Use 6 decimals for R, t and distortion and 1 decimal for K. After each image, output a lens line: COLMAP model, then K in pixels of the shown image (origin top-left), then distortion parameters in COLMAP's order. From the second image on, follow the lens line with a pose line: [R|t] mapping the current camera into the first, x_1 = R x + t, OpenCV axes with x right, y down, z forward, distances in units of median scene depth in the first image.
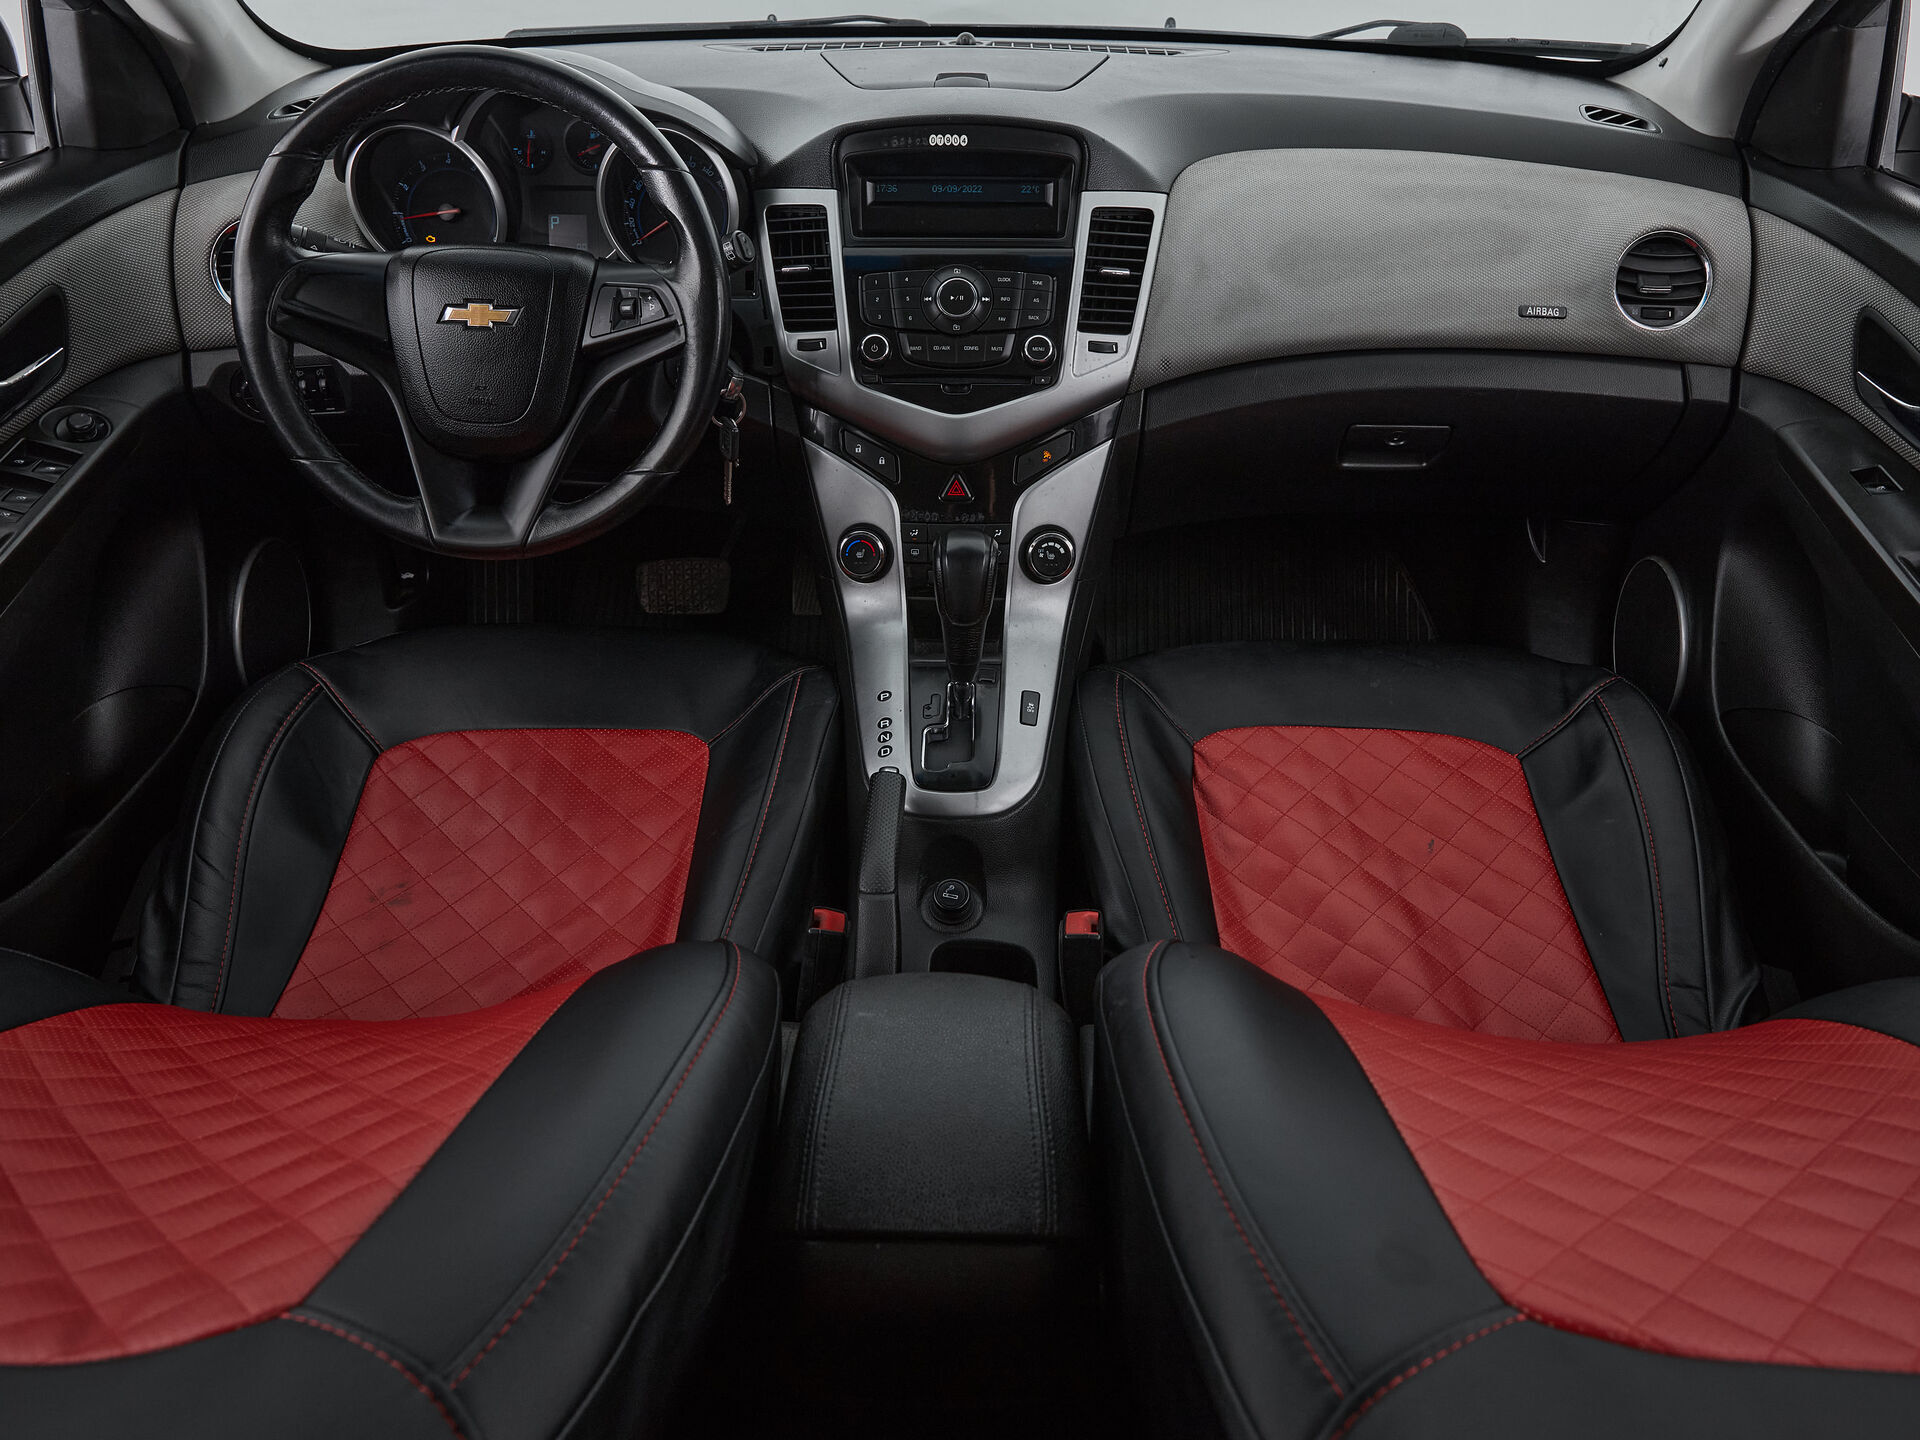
lens RADIAL K [[1415.3, 0, 931.3], [0, 1415.3, 733.5], [0, 0, 1]] dist [0.001390, -0.005963]
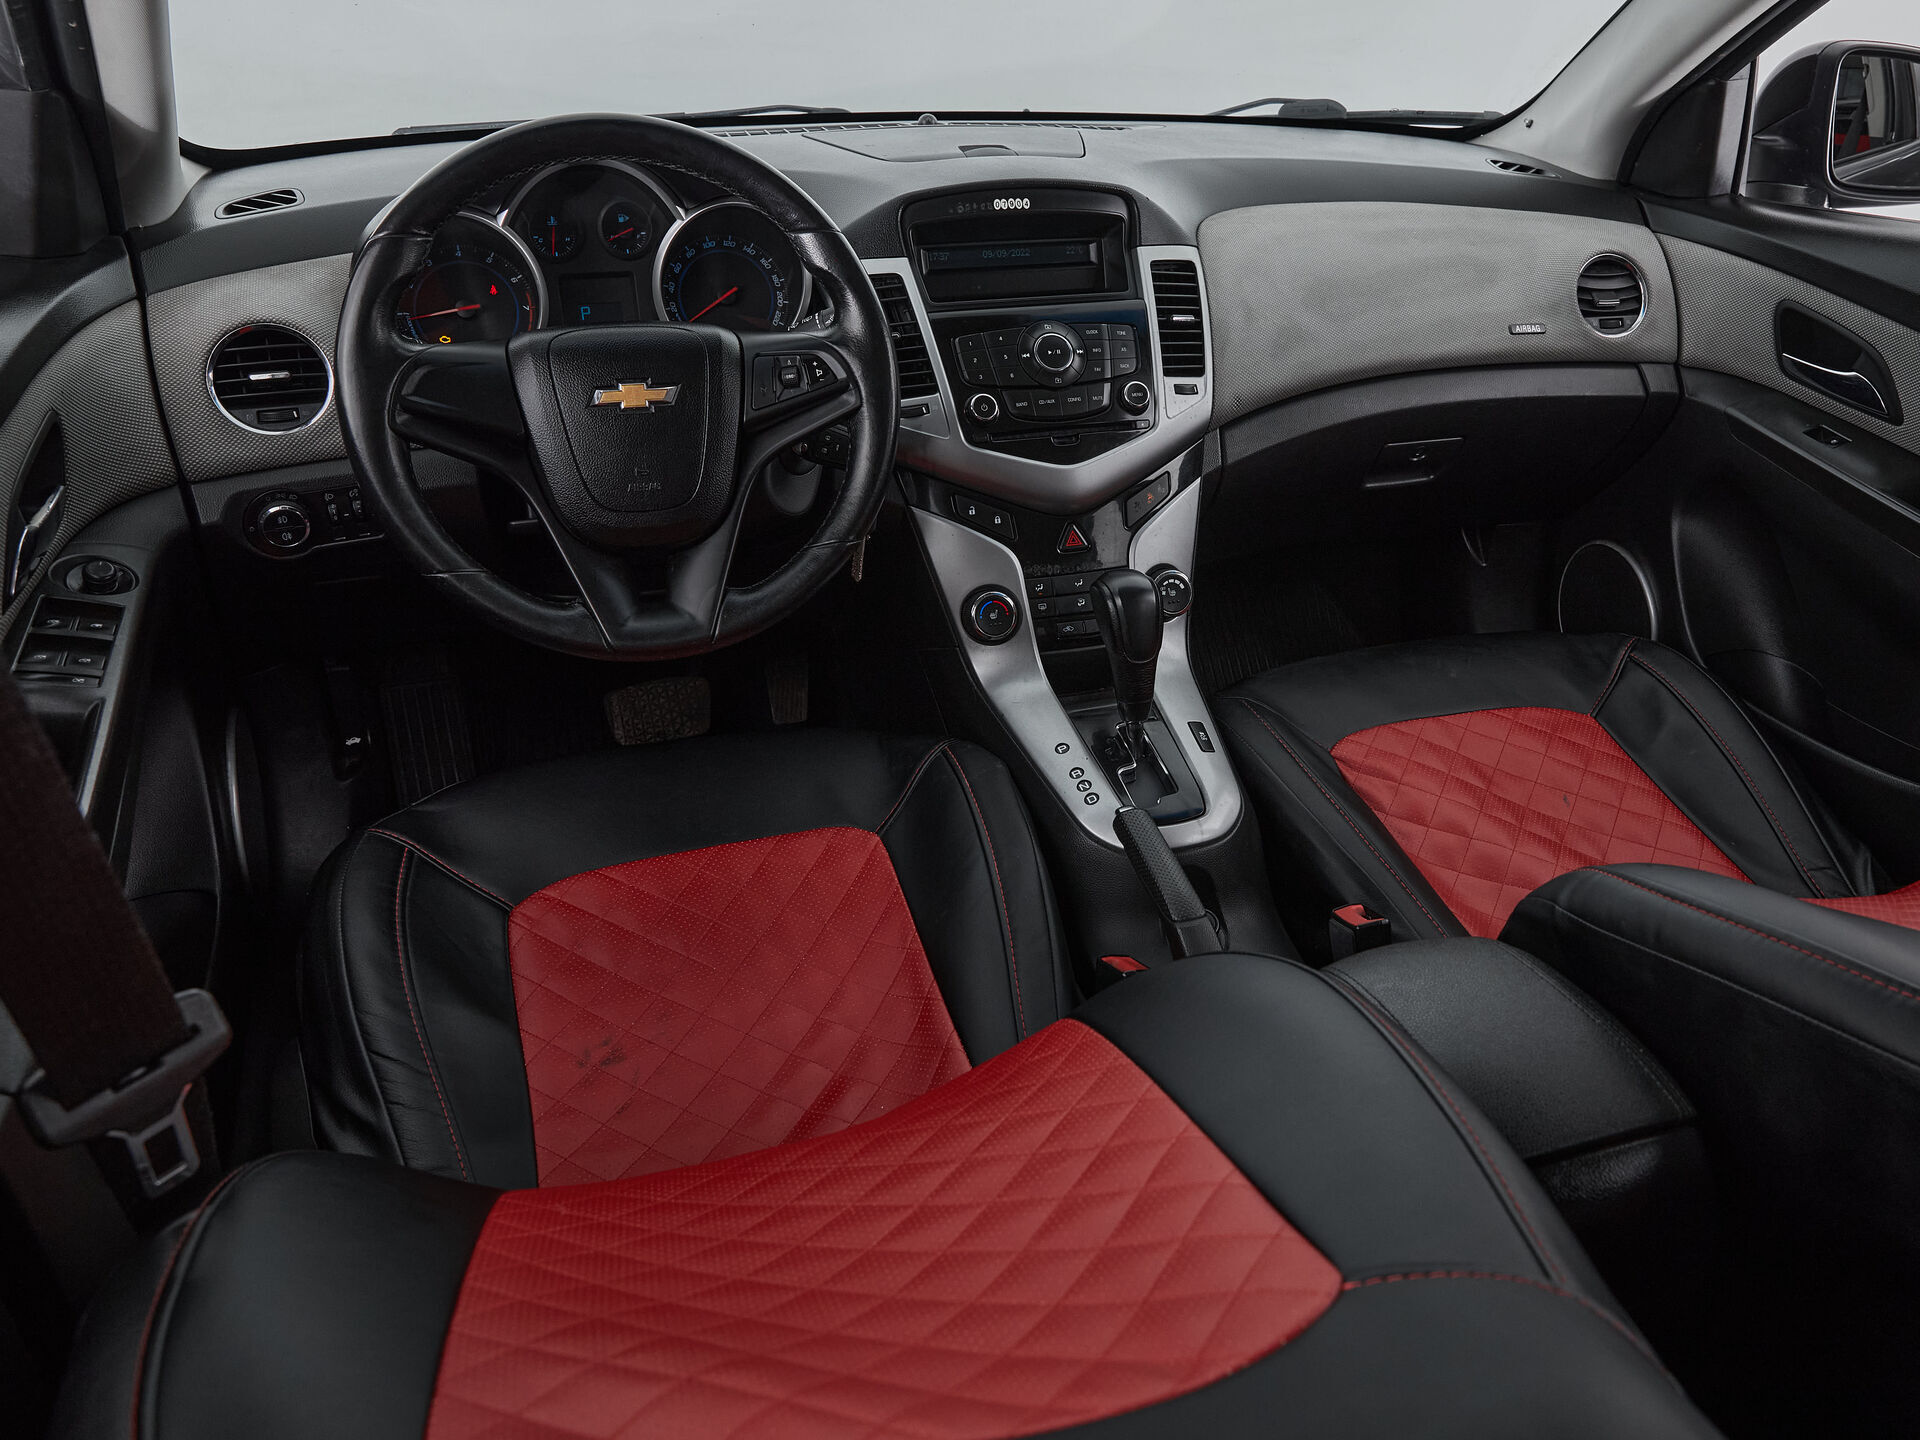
lens RADIAL K [[1529.7, 0, 1026.2], [0, 1529.7, 744.4], [0, 0, 1]] dist [-0.005566, 0.007431]
pose [[0.933034, -0.153901, 0.325210, -0.391315], [0.184690, 0.980590, -0.065829, 0.034983], [-0.308766, 0.121483, 0.943348, 0.008618]]
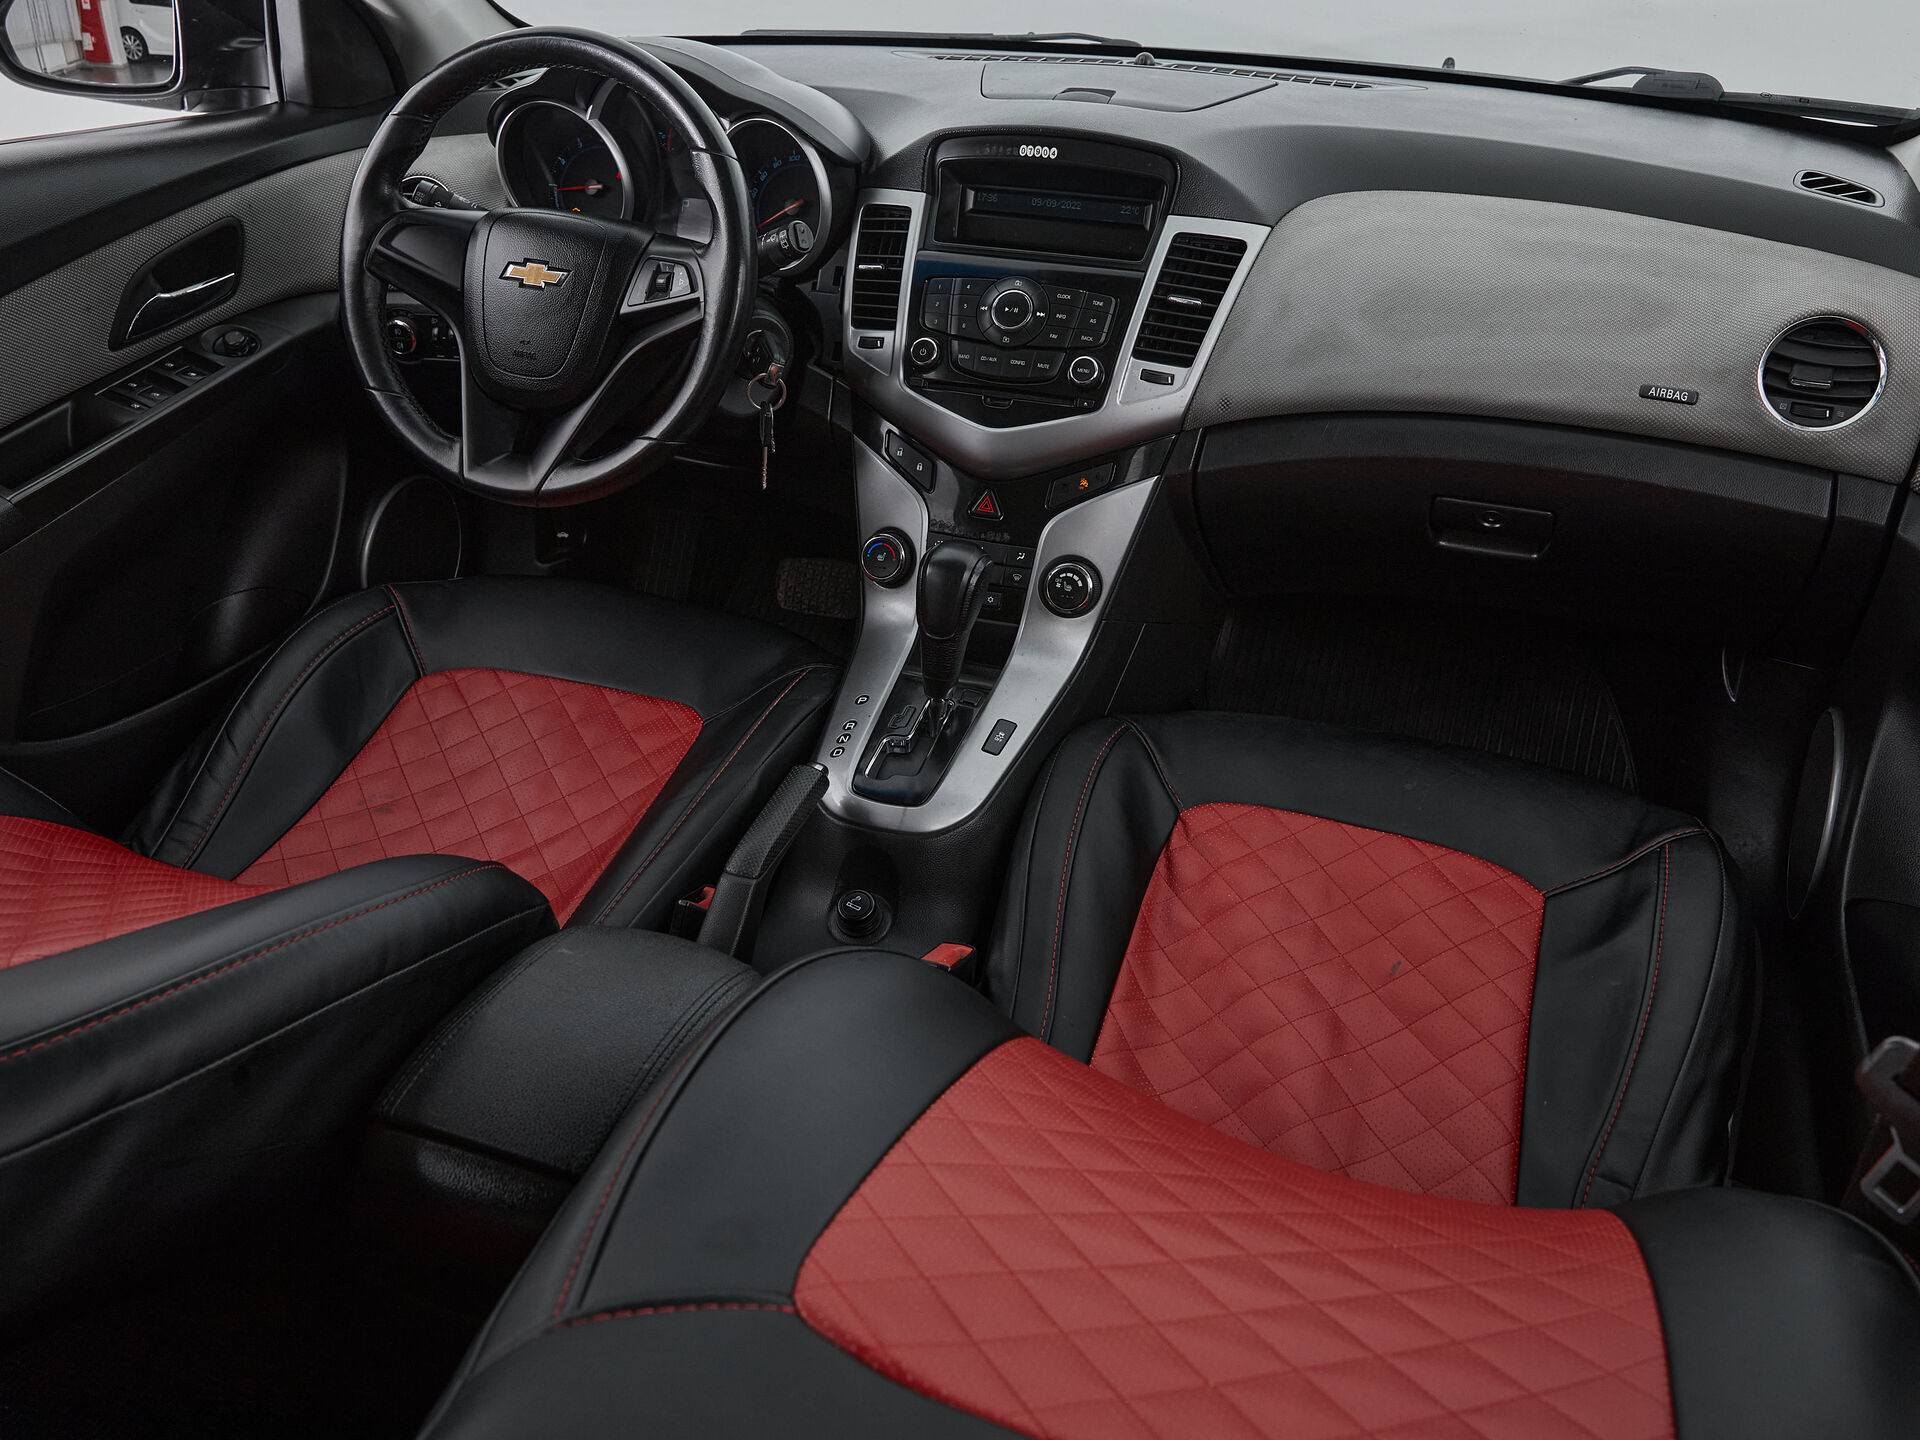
lens RADIAL K [[1529.7, 0, 939.3], [0, 1529.7, 741.6], [0, 0, 1]] dist [-0.005566, 0.007431]
pose [[0.947843, 0.174732, -0.266577, 0.295713], [-0.187591, 0.981970, -0.023352, 0.015863], [0.257690, 0.072141, 0.963531, 0.000224]]
